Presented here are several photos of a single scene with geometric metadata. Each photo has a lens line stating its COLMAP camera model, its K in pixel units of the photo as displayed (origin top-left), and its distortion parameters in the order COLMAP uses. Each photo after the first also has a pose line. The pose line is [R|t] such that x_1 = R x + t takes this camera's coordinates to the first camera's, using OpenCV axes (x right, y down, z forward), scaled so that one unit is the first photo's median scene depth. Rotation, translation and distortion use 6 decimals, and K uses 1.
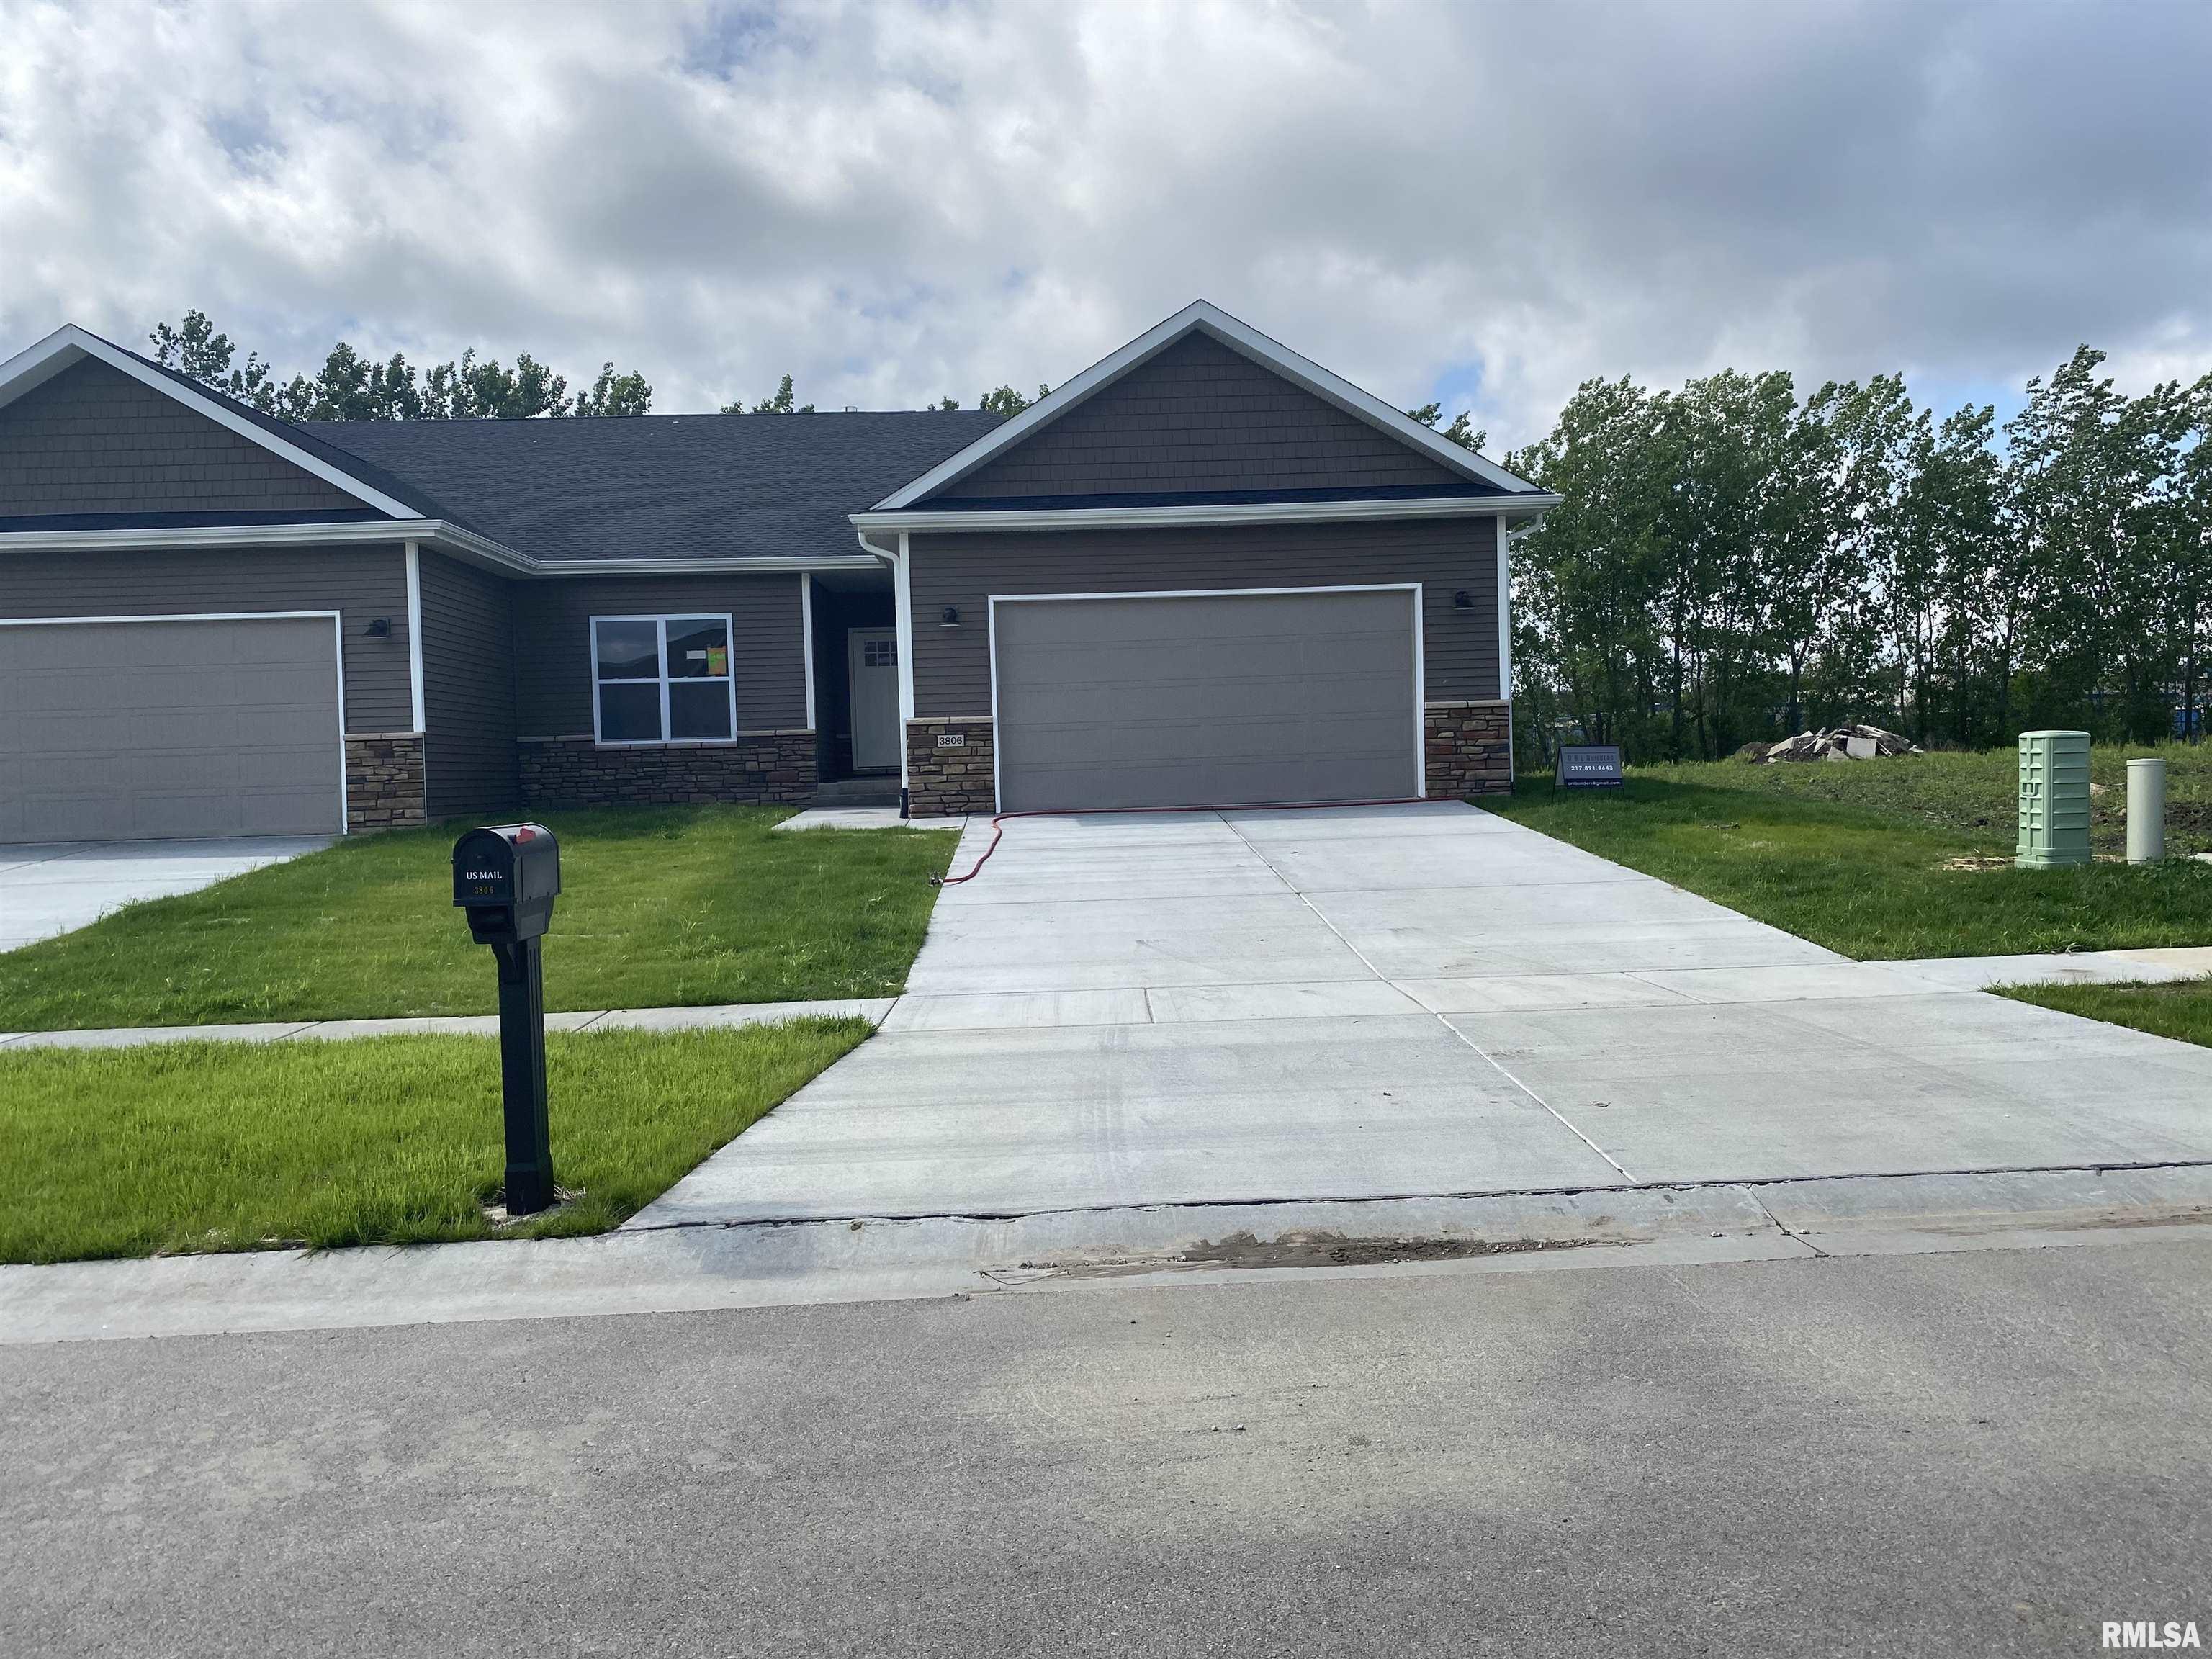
lens RADIAL K [[1625.6, 0, 1106.8], [0, 1625.6, 801.9], [0, 0, 1]] dist [0.060202, -0.046917]
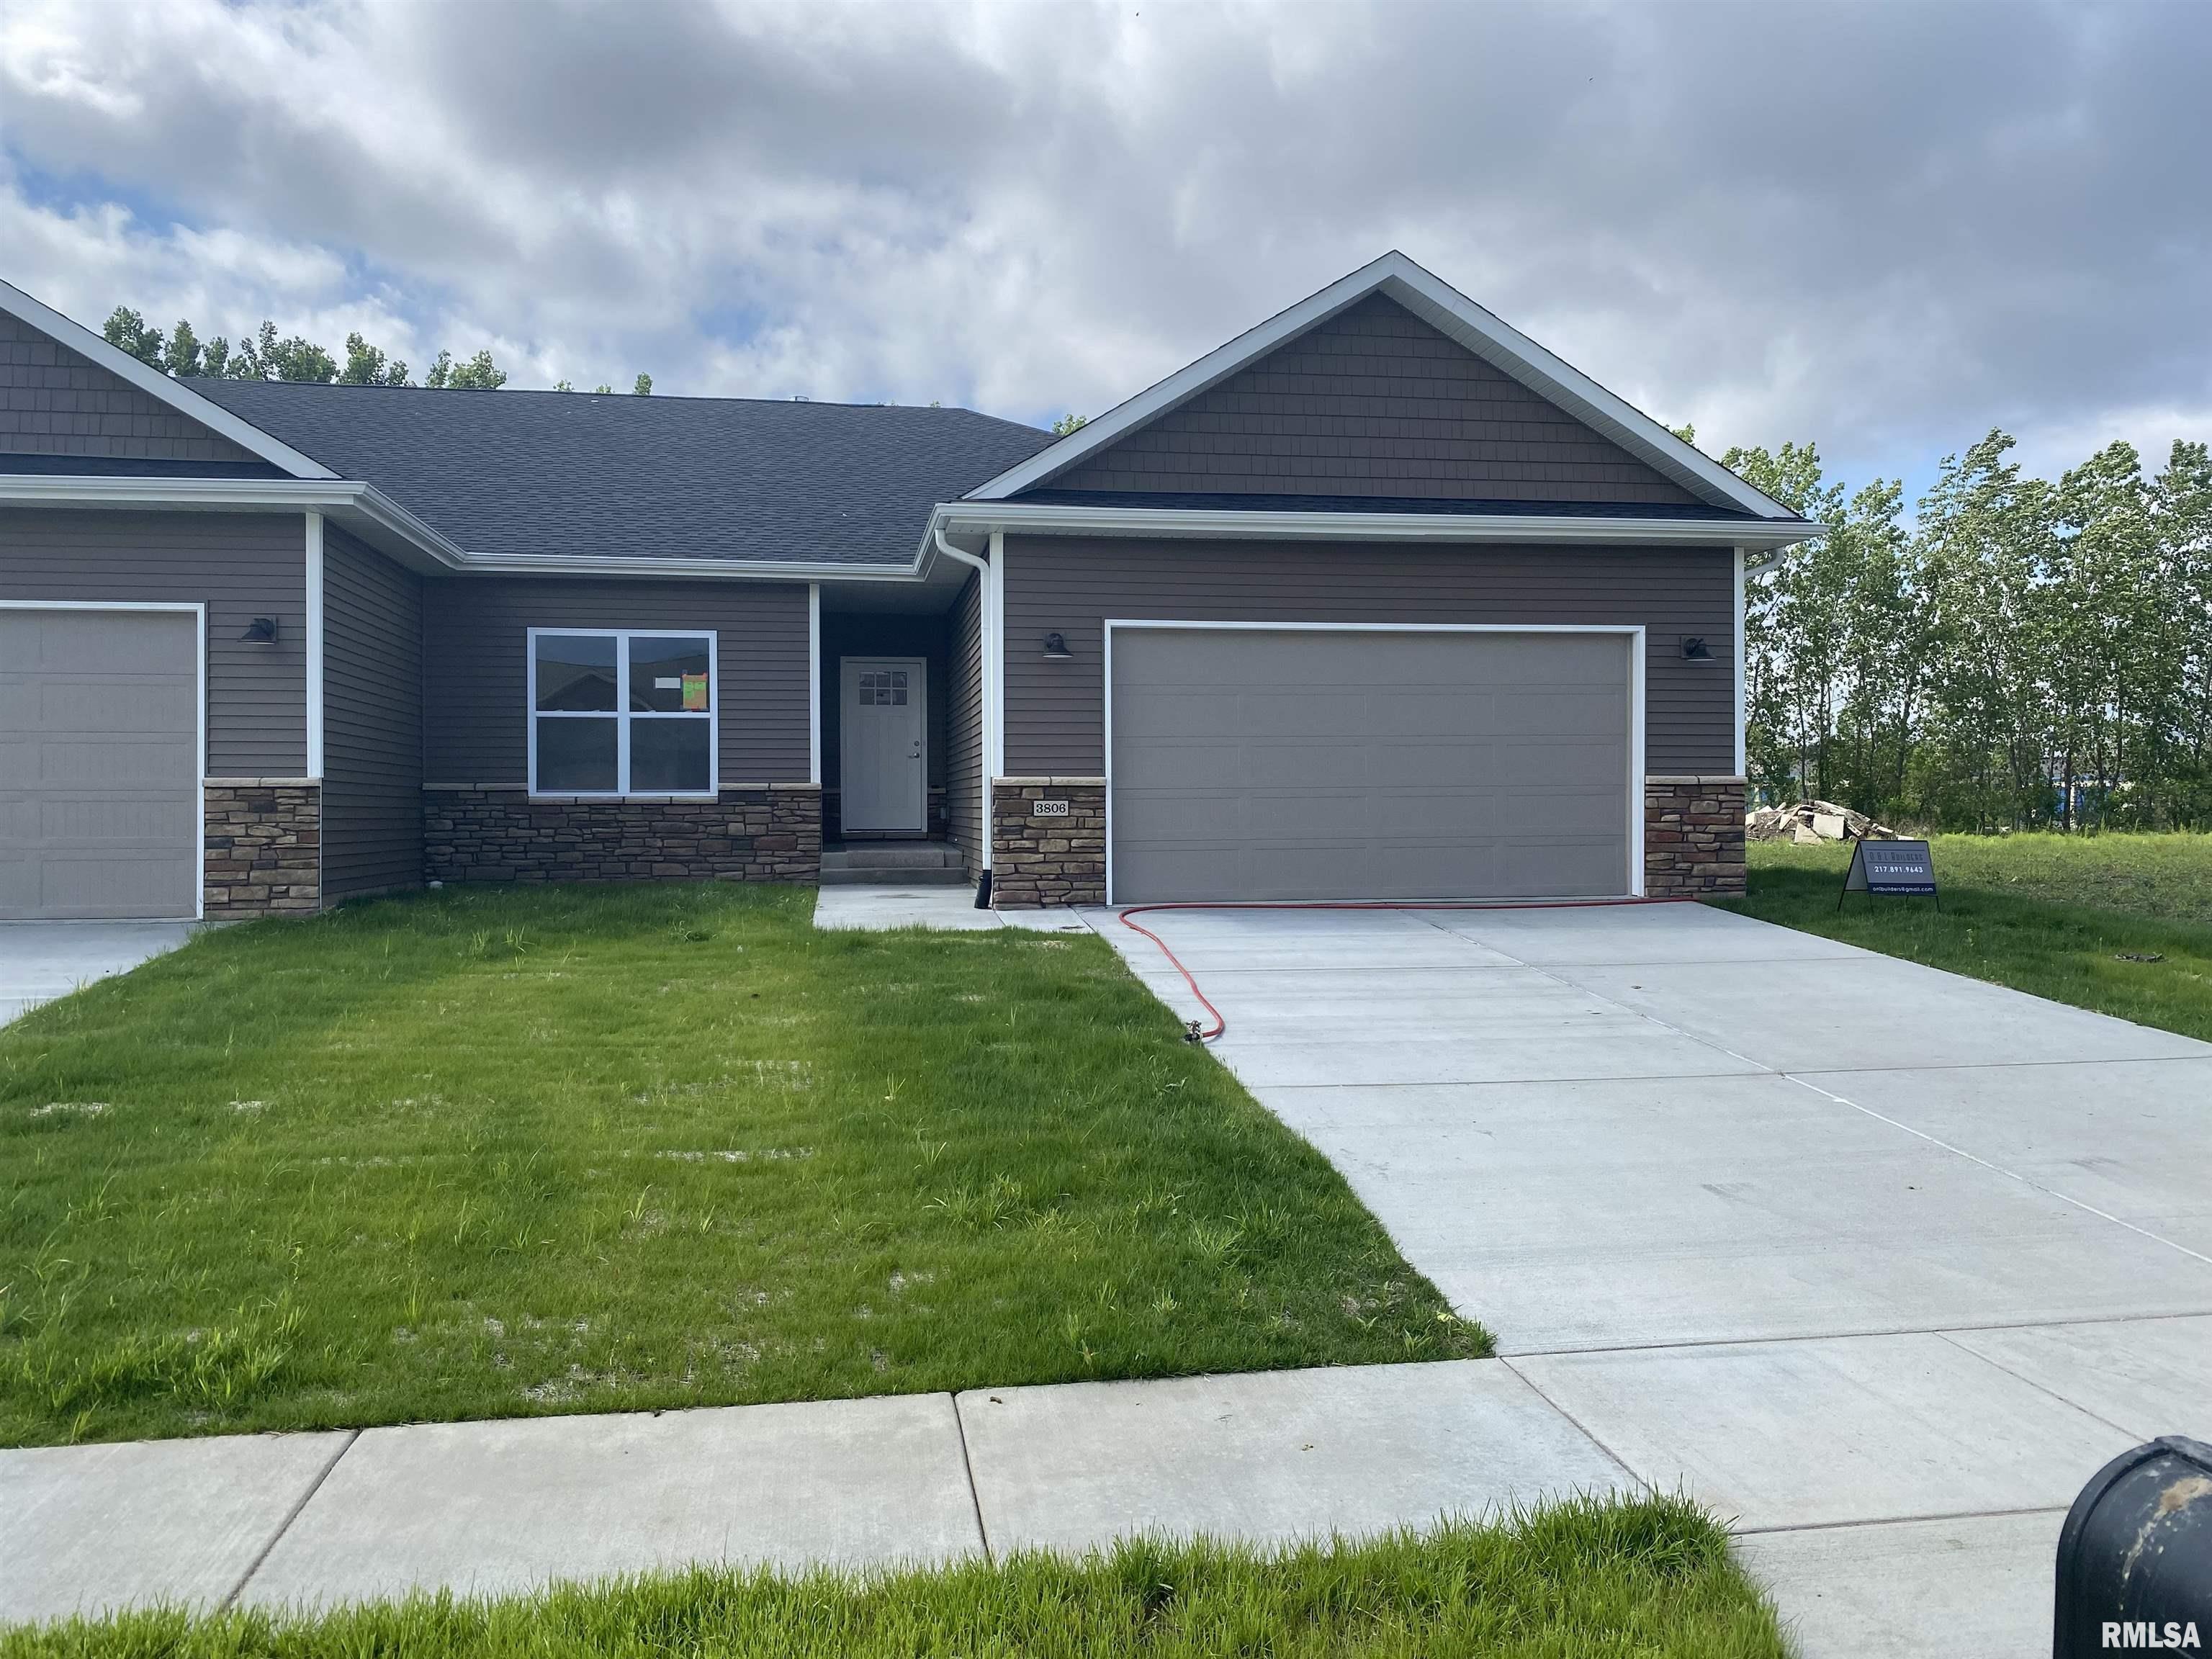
lens RADIAL K [[1625.6, 0, 1106.8], [0, 1625.6, 801.9], [0, 0, 1]] dist [0.060202, -0.046917]
pose [[0.992491, 0.027703, 0.119137, -0.158591], [-0.024309, 0.999259, -0.029849, -0.018507], [-0.119875, 0.026728, 0.992429, 0.243846]]
